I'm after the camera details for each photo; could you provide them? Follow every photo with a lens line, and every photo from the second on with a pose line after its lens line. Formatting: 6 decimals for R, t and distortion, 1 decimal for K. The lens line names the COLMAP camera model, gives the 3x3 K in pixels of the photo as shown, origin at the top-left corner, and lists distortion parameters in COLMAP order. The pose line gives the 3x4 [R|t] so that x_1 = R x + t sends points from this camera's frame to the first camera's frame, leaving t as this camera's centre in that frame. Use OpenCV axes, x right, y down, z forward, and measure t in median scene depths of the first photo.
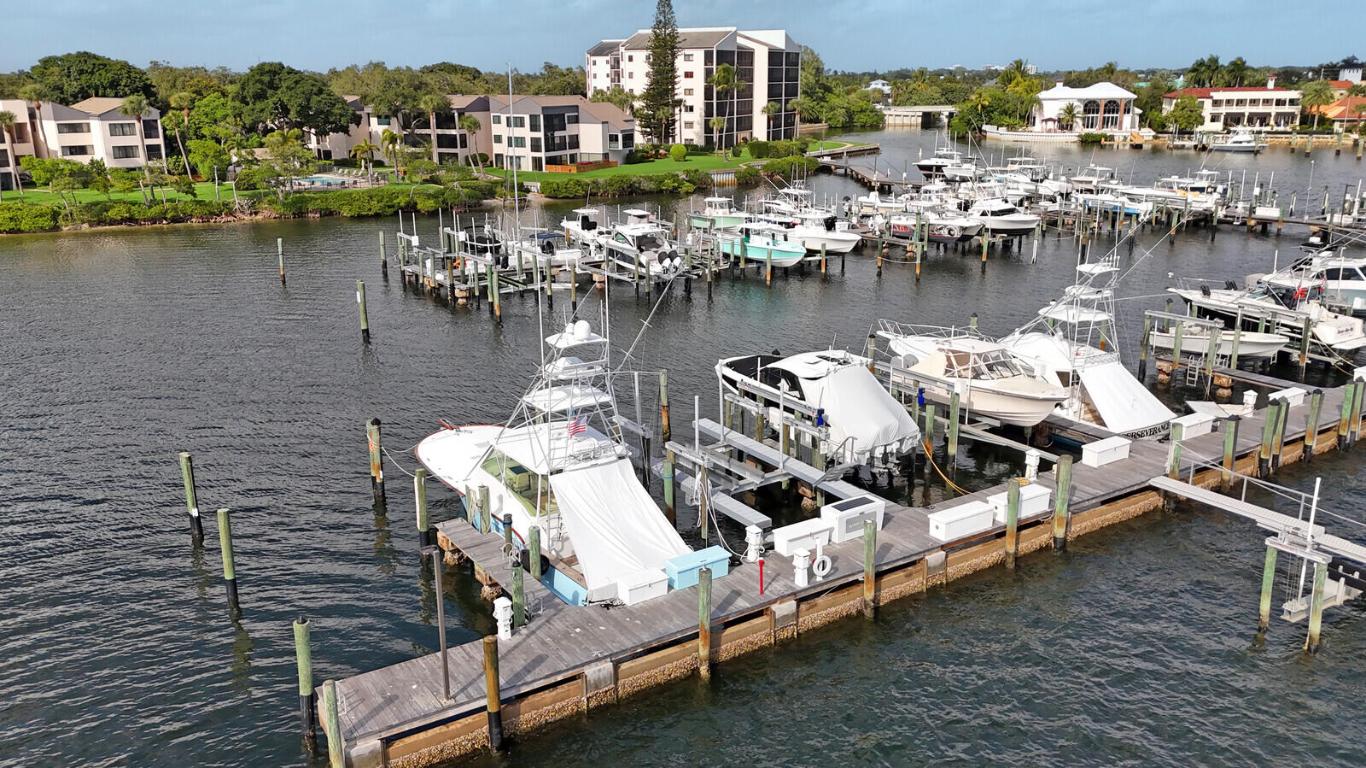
lens RADIAL K [[1100.7, 0, 709.3], [0, 1100.7, 385.1], [0, 0, 1]] dist [0.075011, -0.077714]
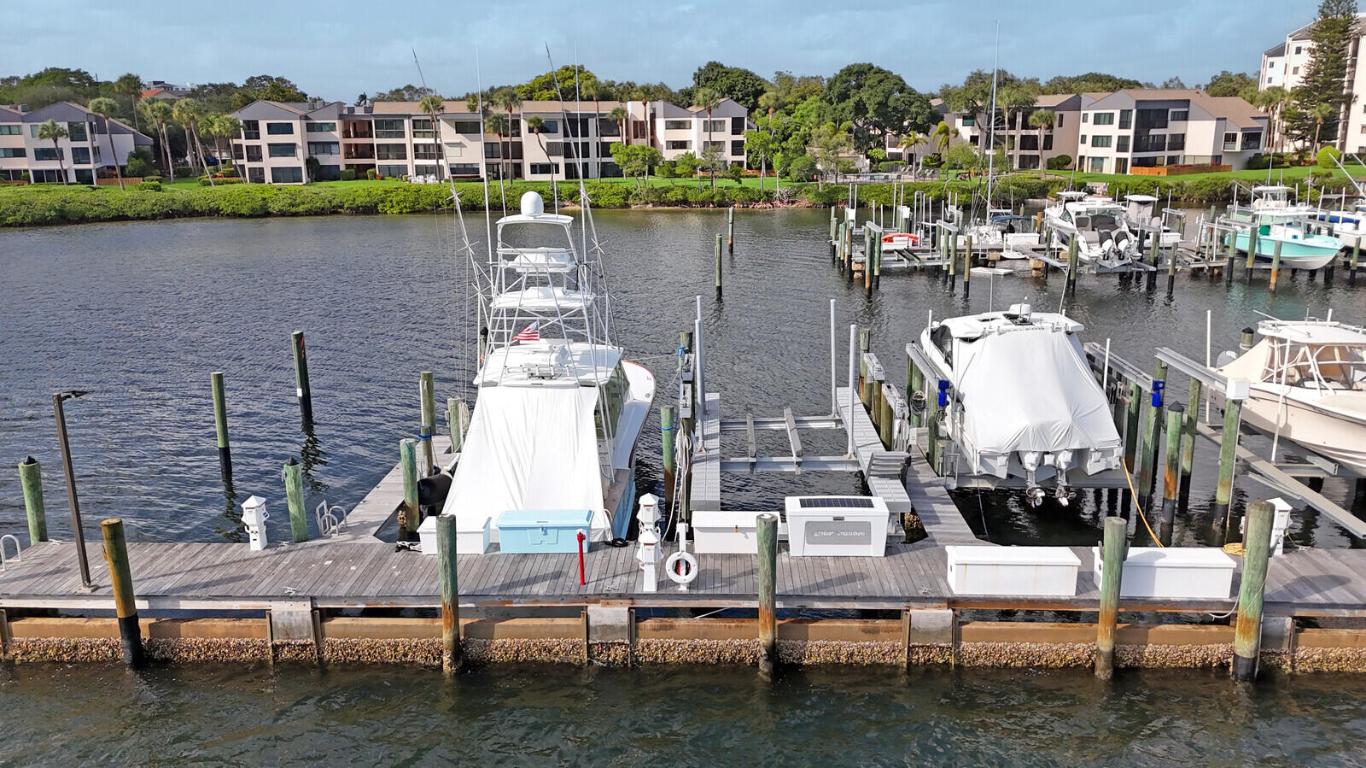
lens RADIAL K [[1100.7, 0, 709.3], [0, 1100.7, 385.1], [0, 0, 1]] dist [0.075011, -0.077714]
pose [[0.804877, 0.127892, -0.579497, 0.121075], [-0.151041, 0.988492, 0.008371, 0.013149], [0.573898, 0.080790, 0.814932, 0.122811]]
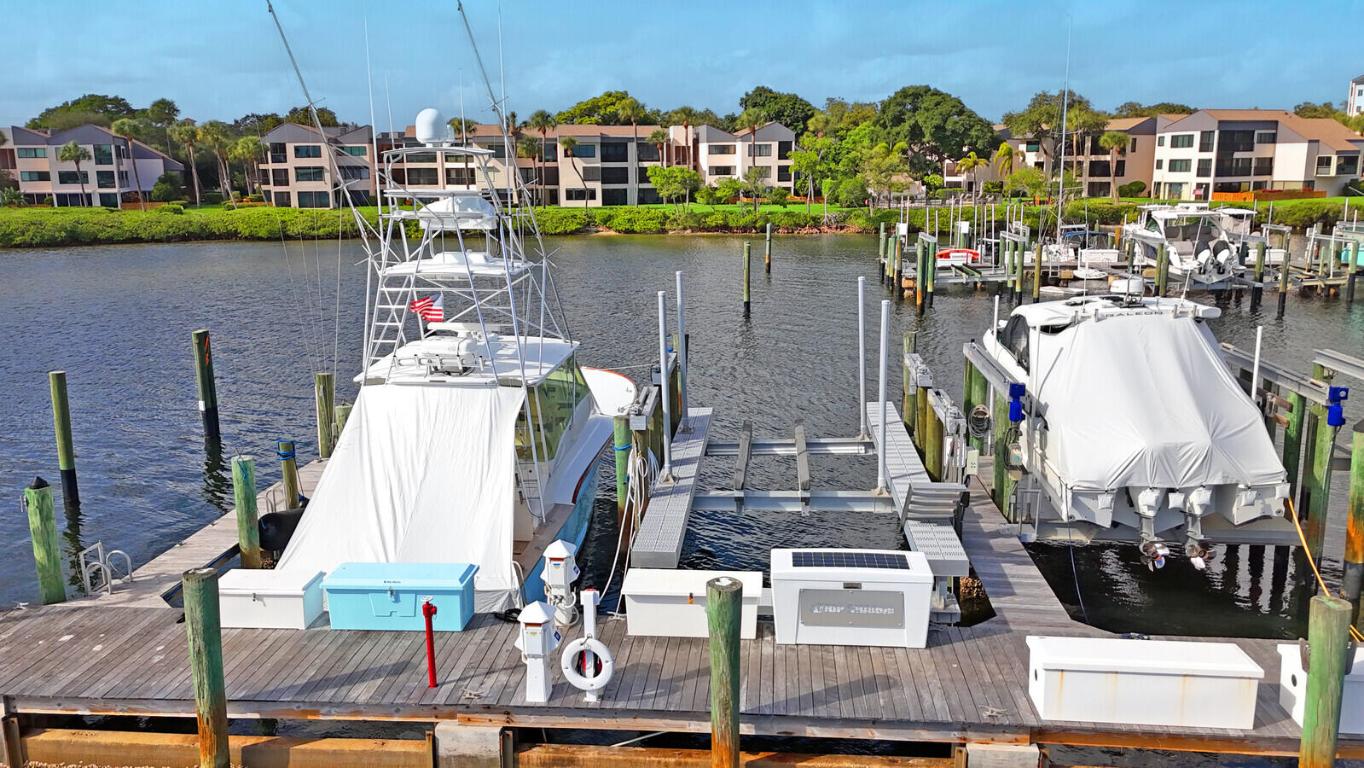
lens RADIAL K [[1099.1, 0, 708.3], [0, 1099.1, 385.1], [0, 0, 1]] dist [0.075011, -0.077714]
pose [[0.772104, 0.112238, -0.625507, 0.094371], [-0.163460, 0.986238, -0.024804, 0.017812], [0.614115, 0.121396, 0.779824, 0.181842]]
